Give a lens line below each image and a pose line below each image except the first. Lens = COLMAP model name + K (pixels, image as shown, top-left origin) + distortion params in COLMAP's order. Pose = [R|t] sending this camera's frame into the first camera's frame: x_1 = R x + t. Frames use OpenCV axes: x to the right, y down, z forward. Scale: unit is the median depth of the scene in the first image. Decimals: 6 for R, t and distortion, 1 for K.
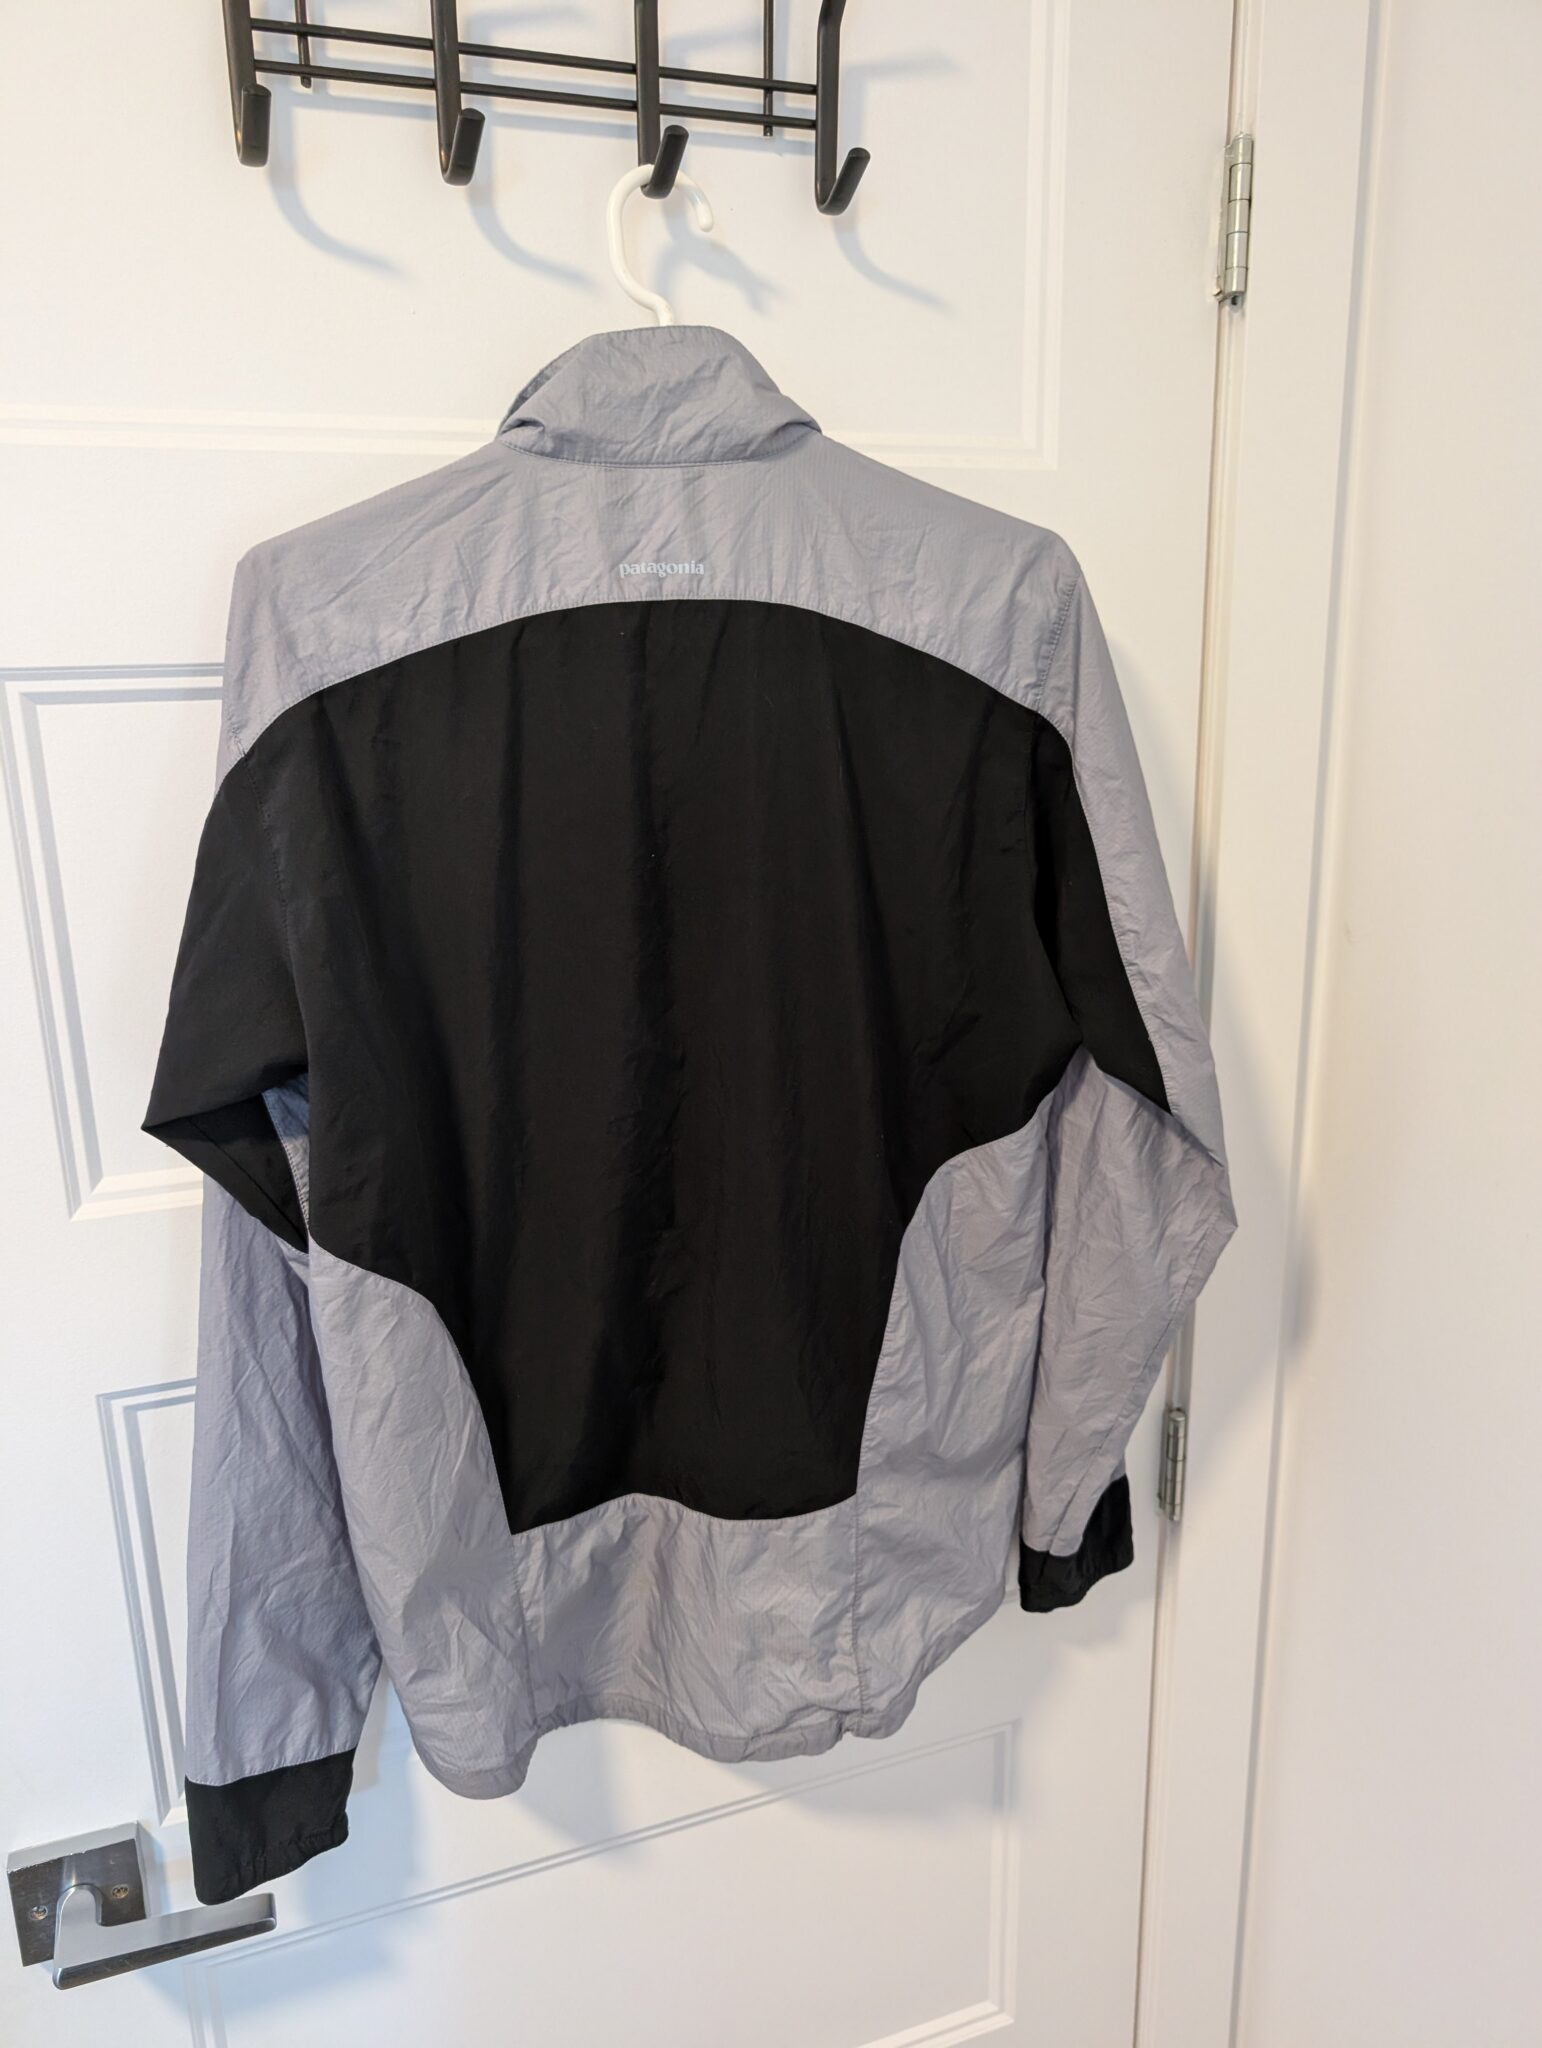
lens RADIAL K [[1467.2, 0, 764.8], [0, 1467.2, 1016.9], [0, 0, 1]] dist [-0.051777, 0.006684]
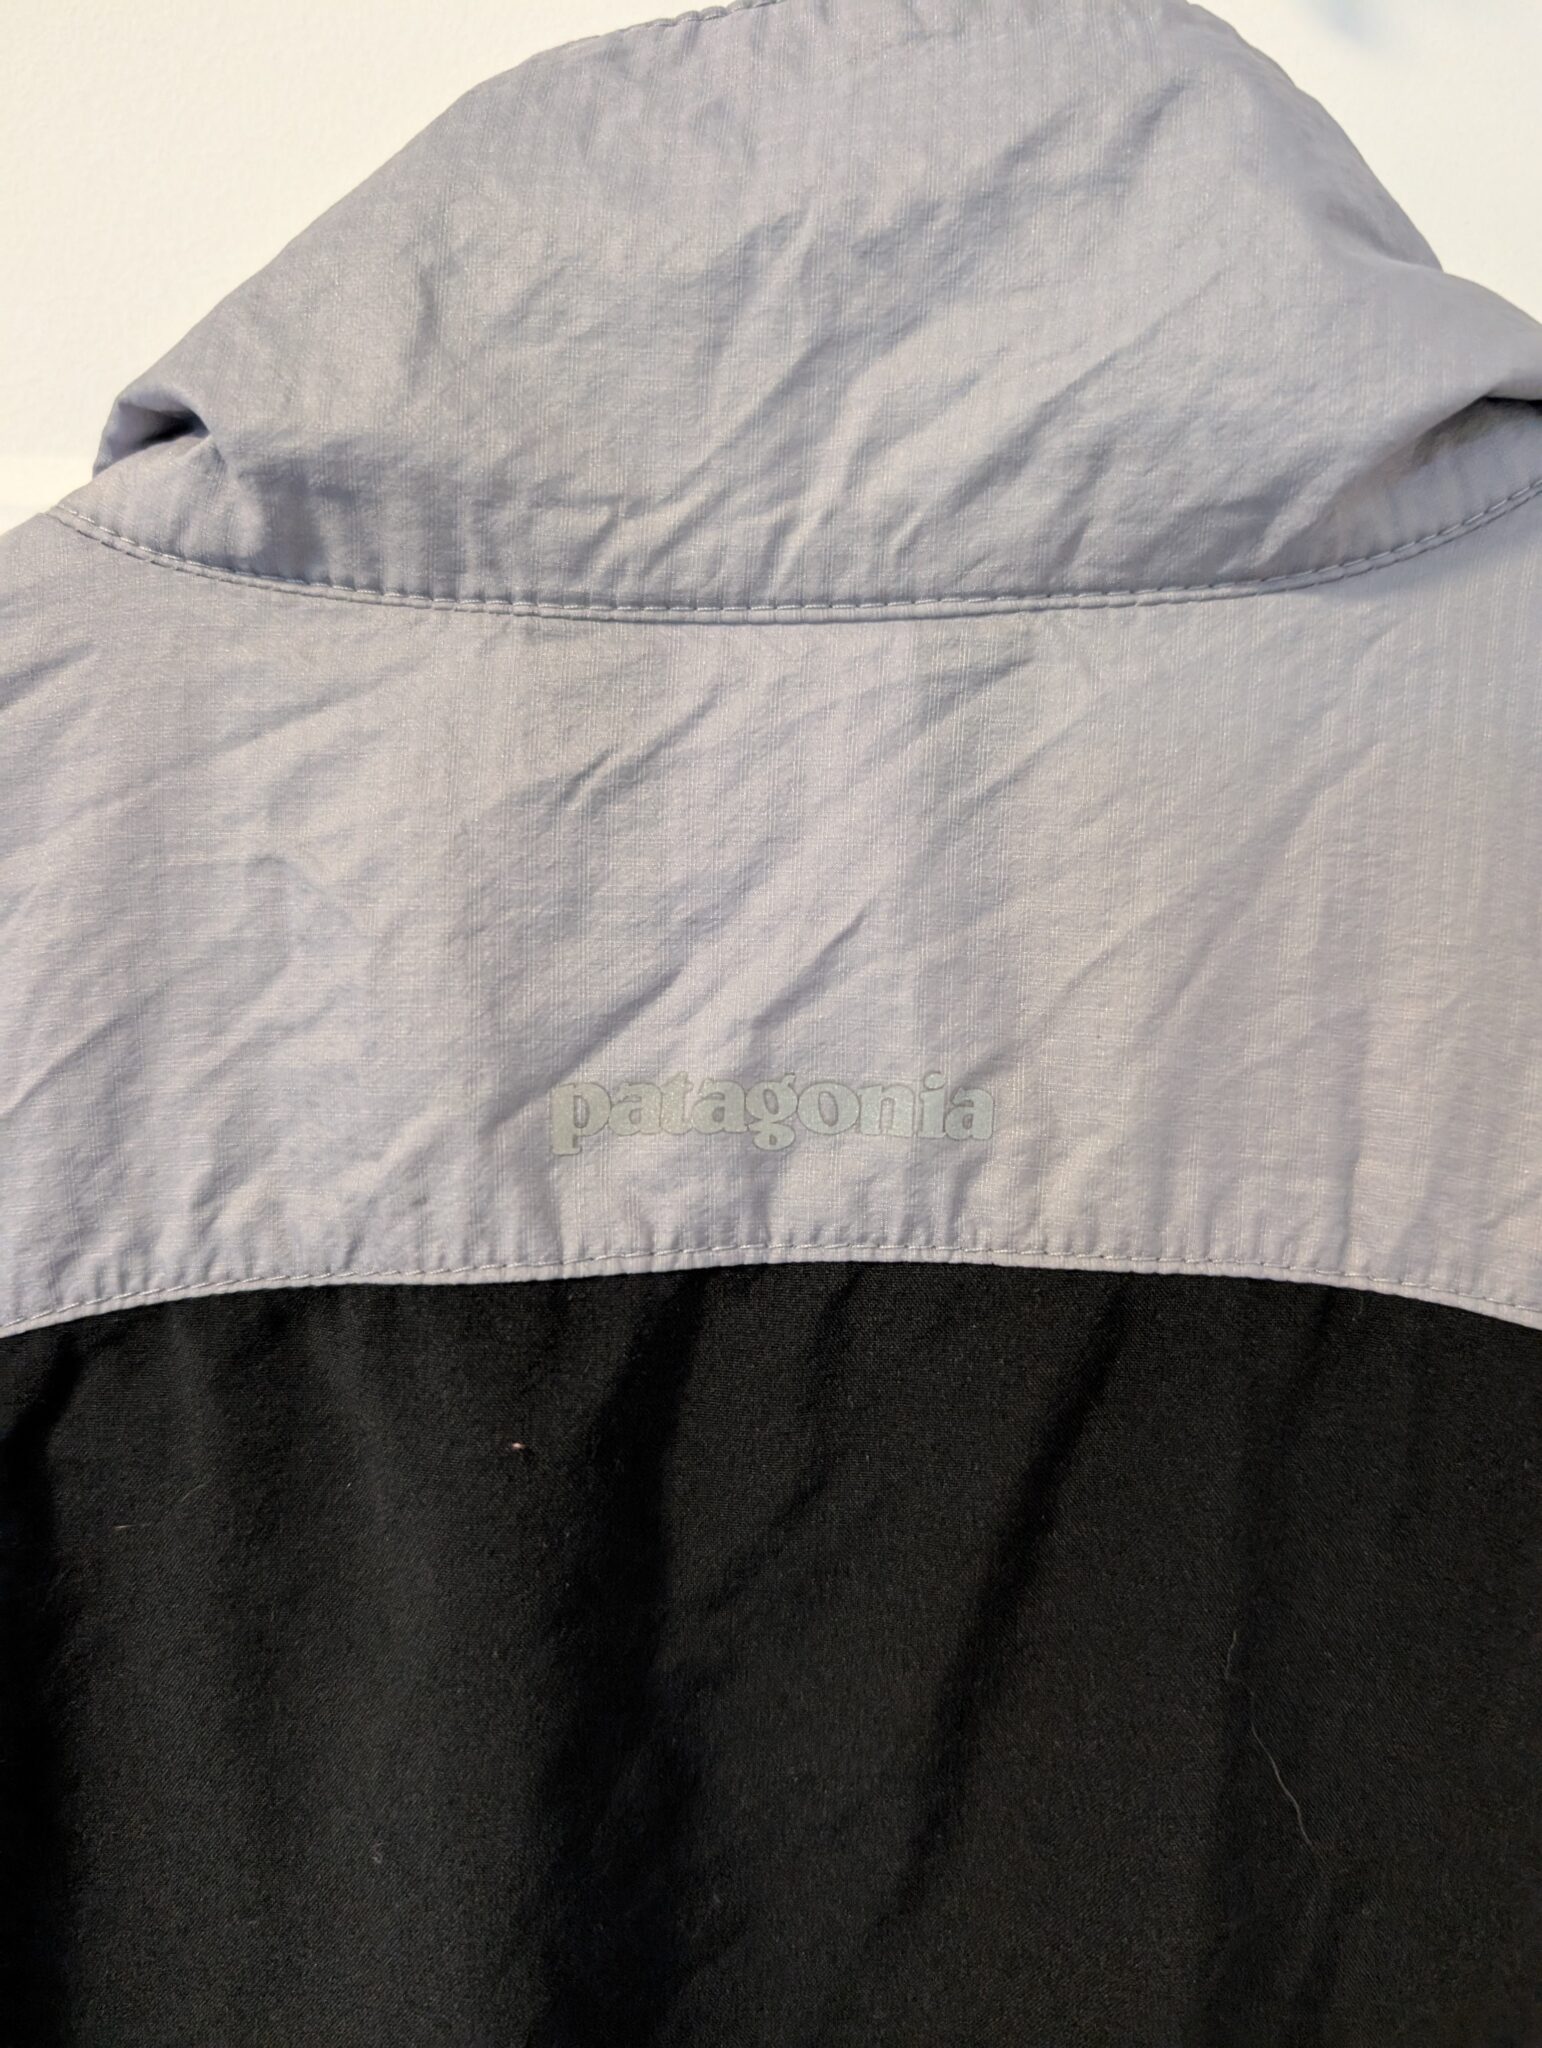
lens RADIAL K [[1467.2, 0, 775.6], [0, 1467.2, 1011.5], [0, 0, 1]] dist [-0.051777, 0.006684]
pose [[0.939533, 0.066147, -0.336010, -0.004017], [-0.117595, 0.983824, -0.135136, -0.297003], [0.321636, 0.166478, 0.932113, 0.821136]]
